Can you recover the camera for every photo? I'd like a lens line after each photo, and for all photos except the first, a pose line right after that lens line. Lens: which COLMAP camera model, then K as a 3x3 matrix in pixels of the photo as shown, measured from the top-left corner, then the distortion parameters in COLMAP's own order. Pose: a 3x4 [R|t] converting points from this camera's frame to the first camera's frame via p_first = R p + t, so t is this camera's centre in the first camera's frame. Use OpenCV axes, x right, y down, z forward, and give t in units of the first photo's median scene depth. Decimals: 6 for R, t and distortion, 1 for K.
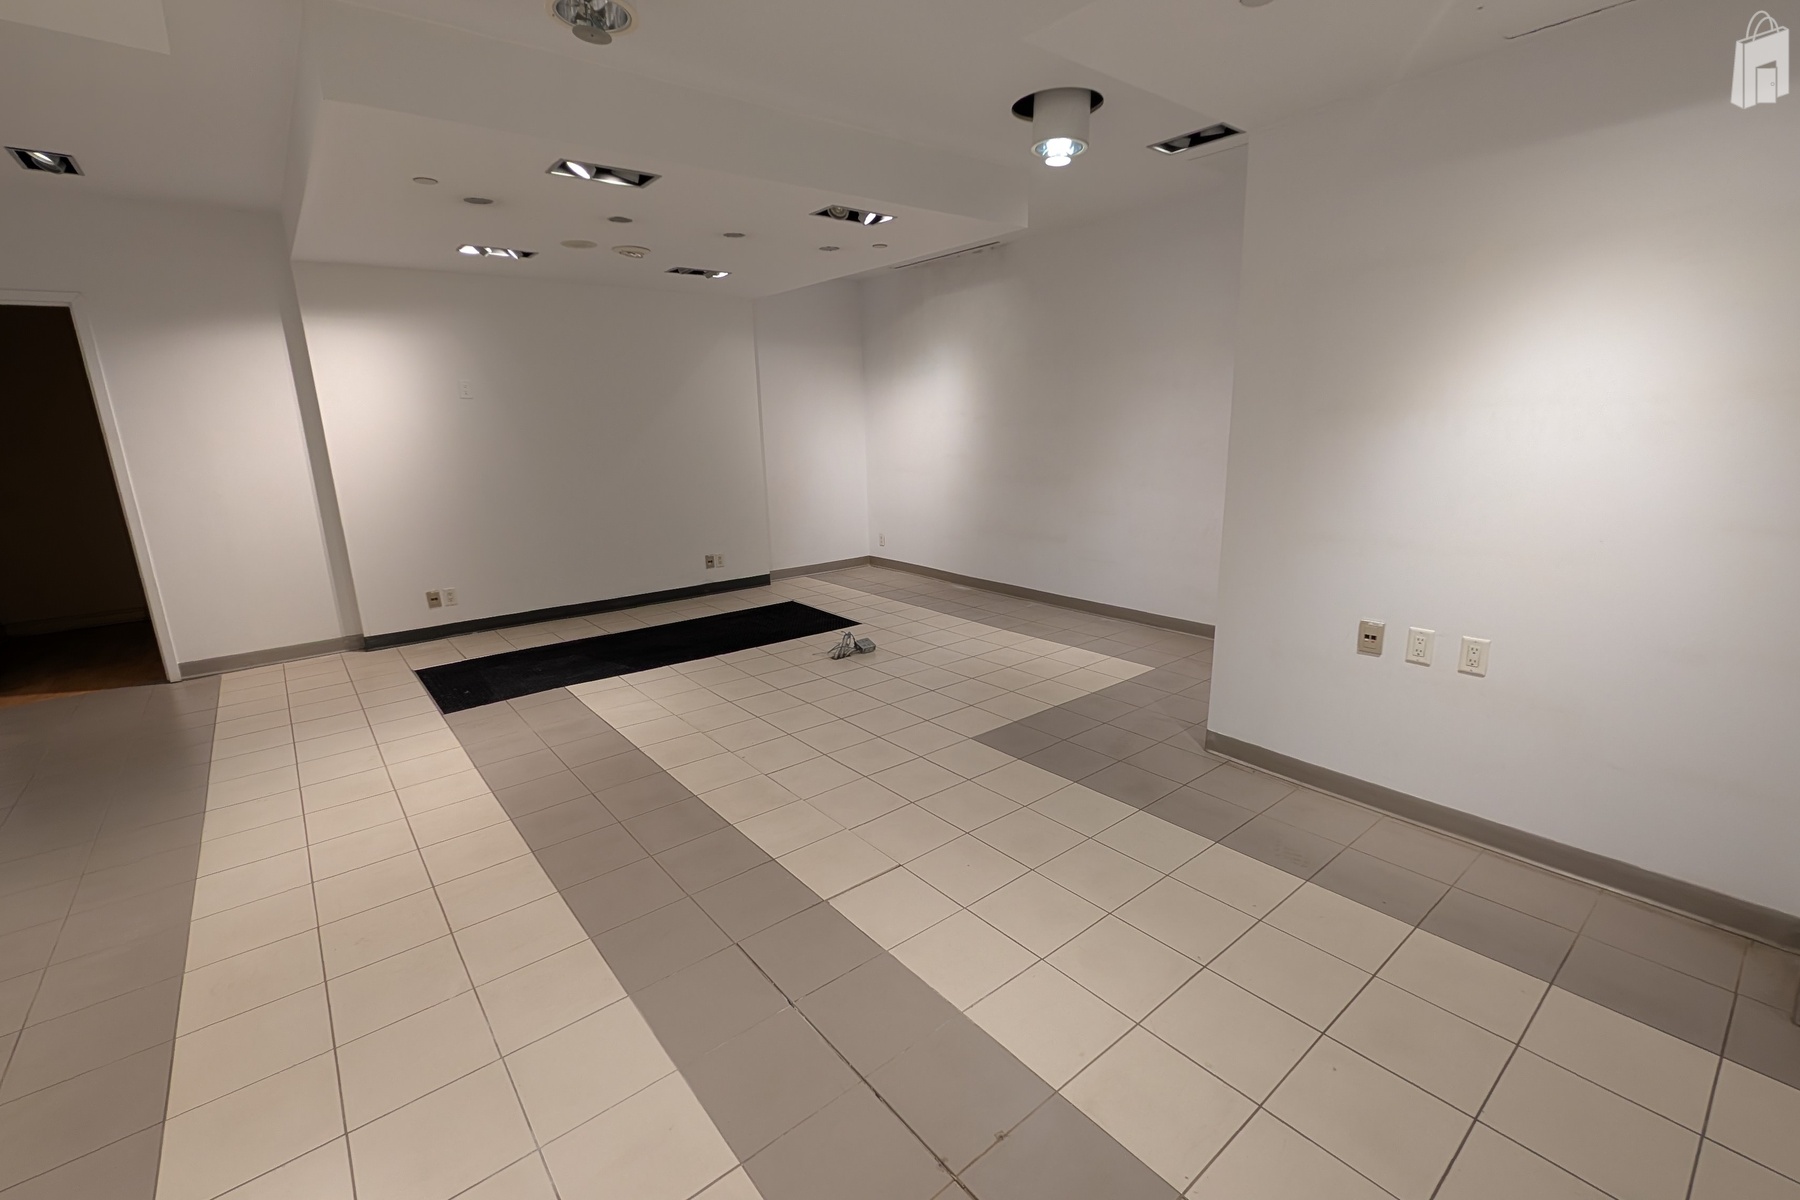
lens RADIAL K [[767.4, 0, 903.2], [0, 767.4, 605.1], [0, 0, 1]] dist [-0.002544, -0.000861]
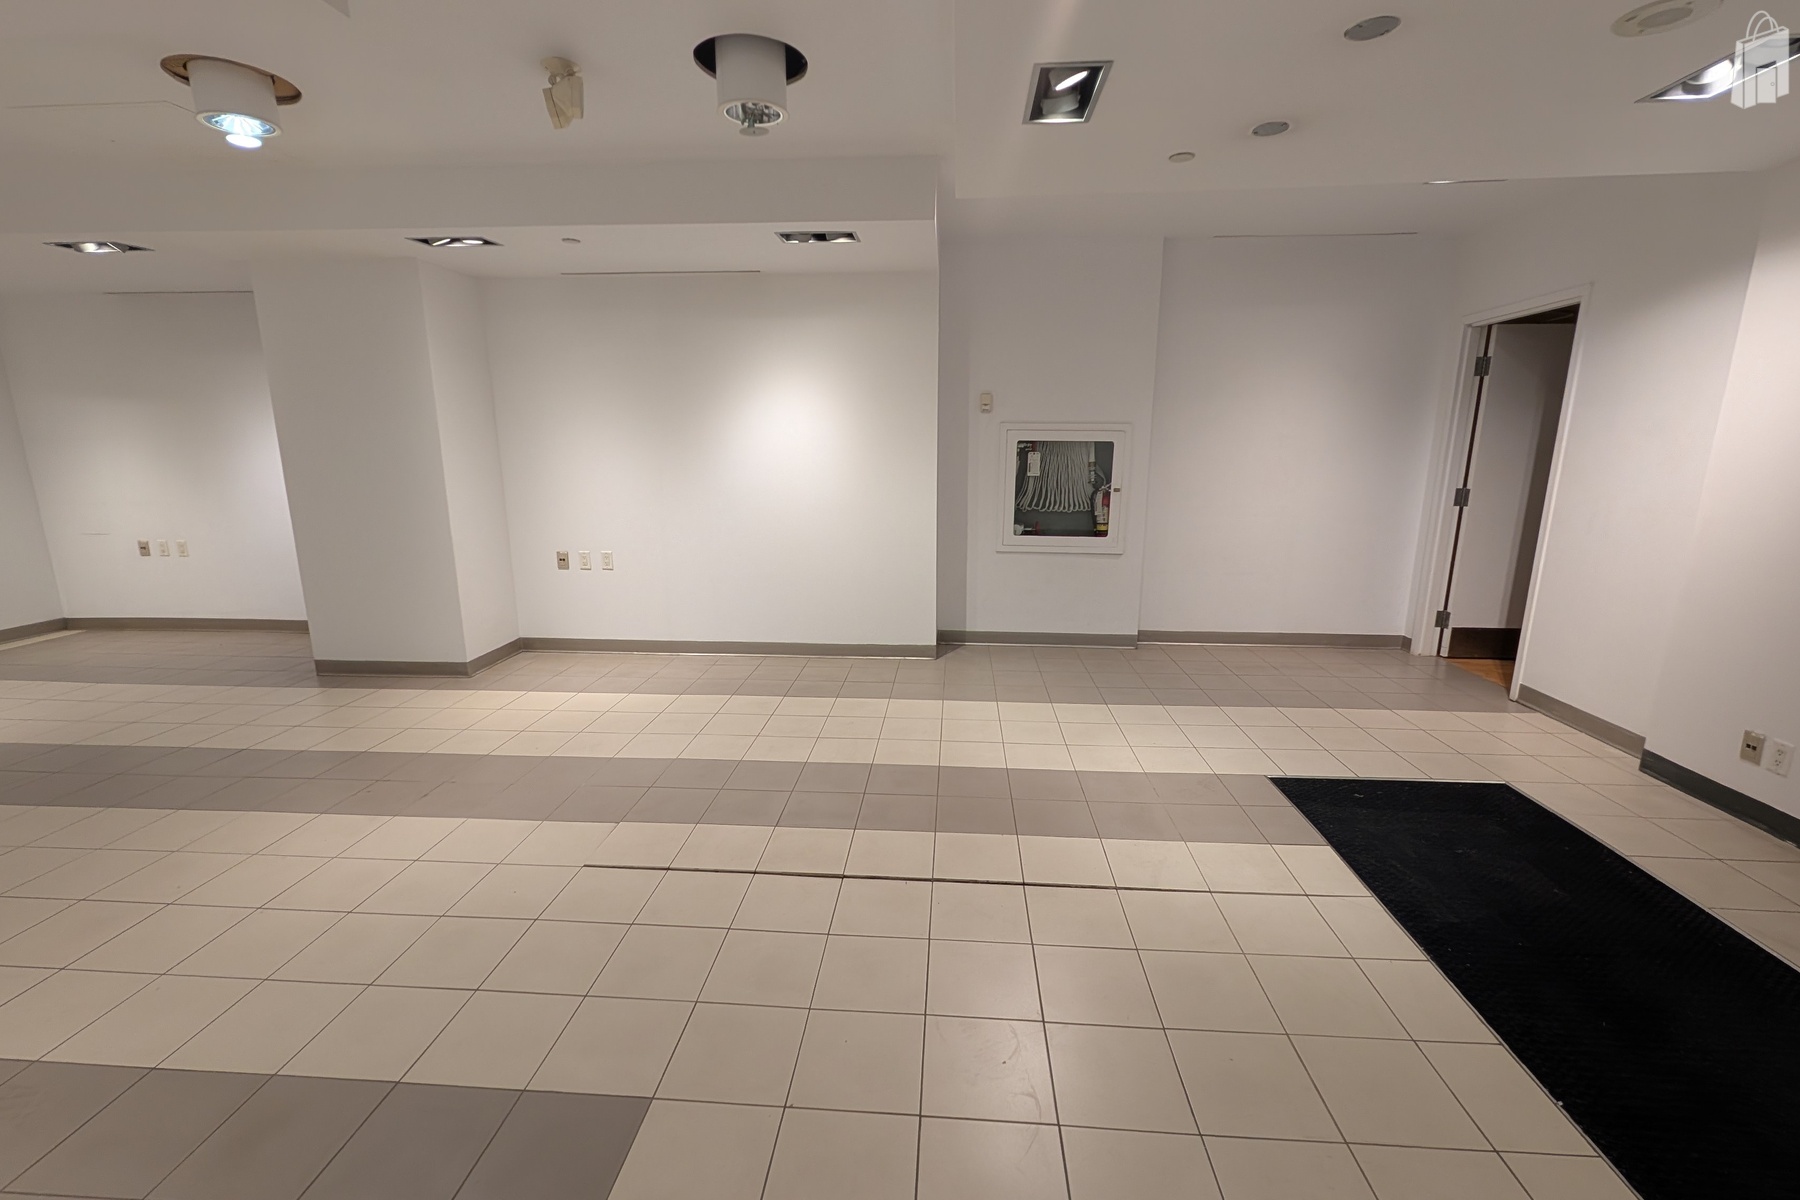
lens RADIAL K [[767.4, 0, 903.2], [0, 767.4, 605.1], [0, 0, 1]] dist [-0.002544, -0.000861]
pose [[-0.682816, 0.181402, -0.707711, 0.201867], [-0.158275, 0.908951, 0.385691, -0.245298], [0.713240, 0.375369, -0.591935, 0.964087]]
